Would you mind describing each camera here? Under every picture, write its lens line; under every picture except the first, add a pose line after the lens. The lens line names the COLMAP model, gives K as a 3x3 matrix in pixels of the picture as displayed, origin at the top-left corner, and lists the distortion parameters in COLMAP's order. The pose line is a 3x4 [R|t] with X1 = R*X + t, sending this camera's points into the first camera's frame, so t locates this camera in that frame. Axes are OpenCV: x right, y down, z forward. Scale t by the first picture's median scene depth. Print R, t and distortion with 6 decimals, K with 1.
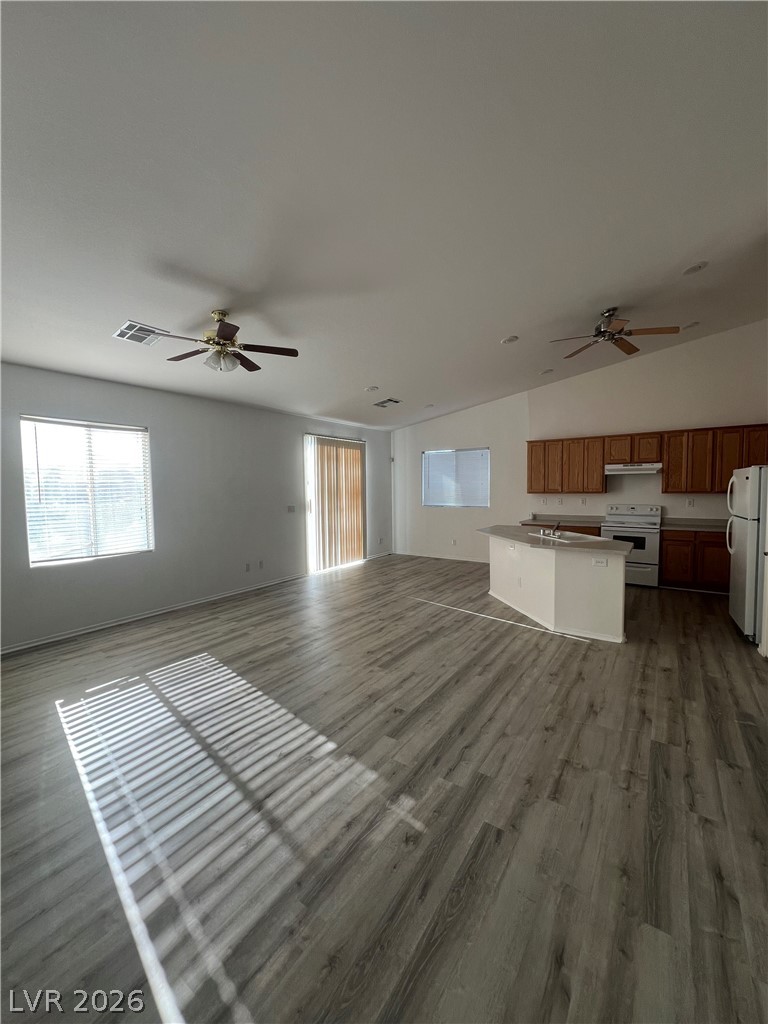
lens RADIAL K [[410.0, 0, 386.5], [0, 410.0, 511.8], [0, 0, 1]] dist [-0.002168, 0.000289]
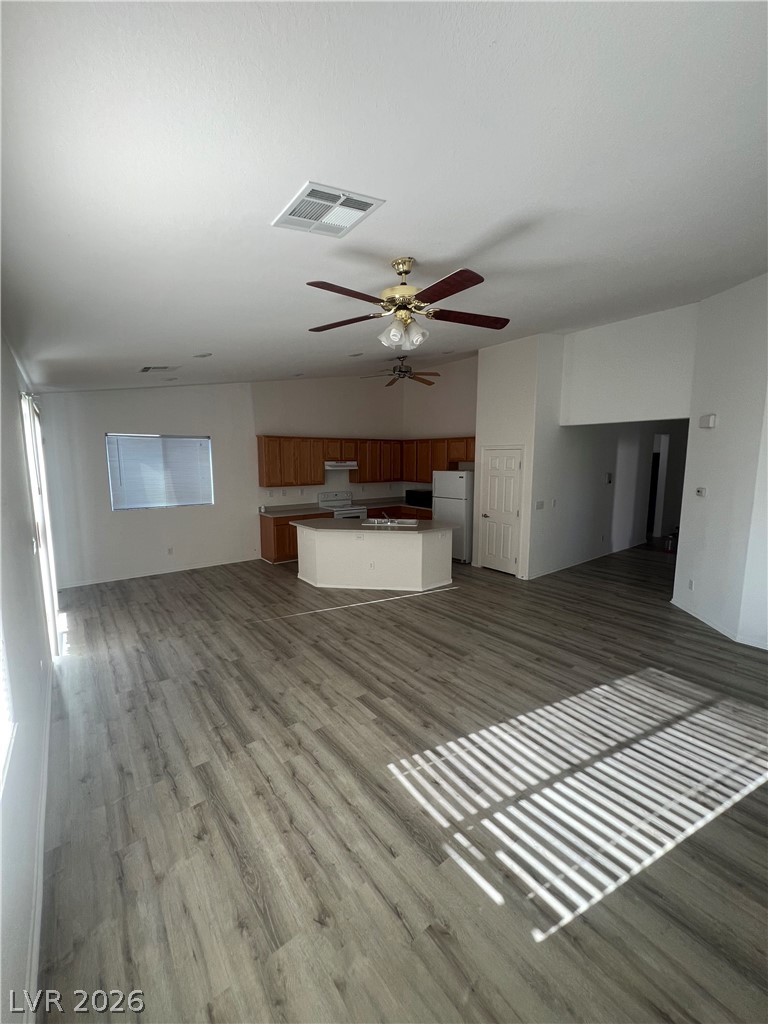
lens RADIAL K [[410.0, 0, 386.5], [0, 410.0, 511.8], [0, 0, 1]] dist [-0.002168, 0.000289]
pose [[0.300036, -0.112090, 0.947319, -0.901159], [0.053711, 0.993482, 0.100541, -0.118605], [-0.952415, 0.020715, 0.304101, 0.683274]]
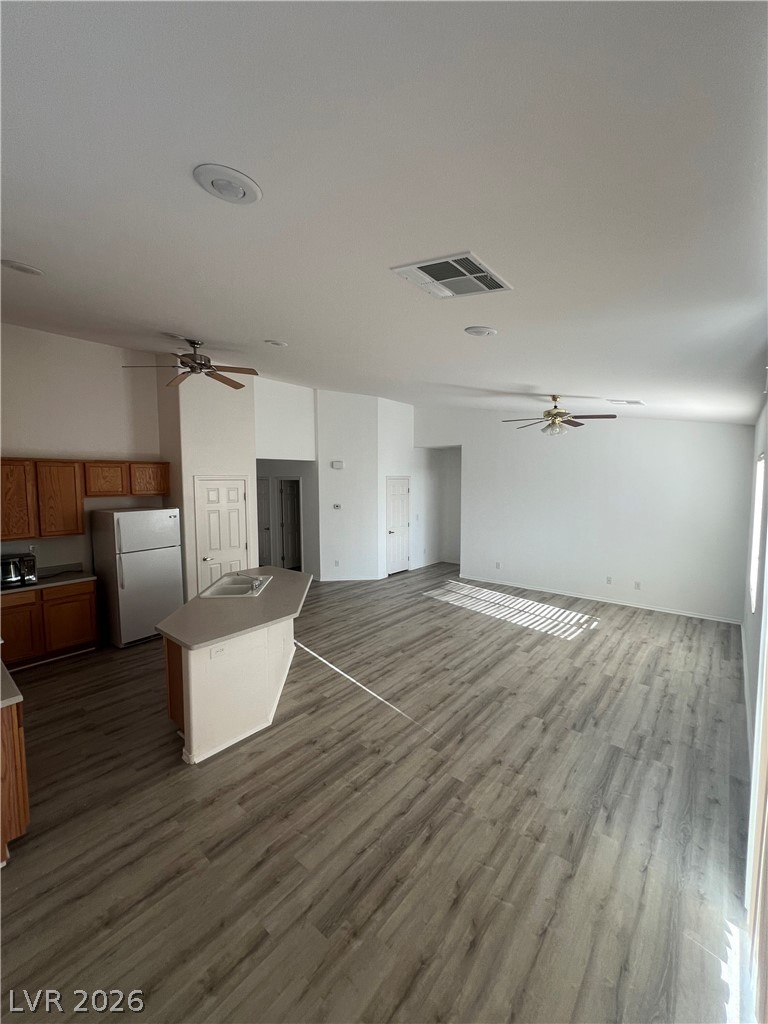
lens RADIAL K [[410.0, 0, 386.5], [0, 410.0, 511.8], [0, 0, 1]] dist [-0.002168, 0.000289]
pose [[-0.995079, 0.009571, 0.098626, 0.030555], [0.023128, 0.990267, 0.137247, -0.243544], [-0.096353, 0.138853, -0.985615, 2.051852]]
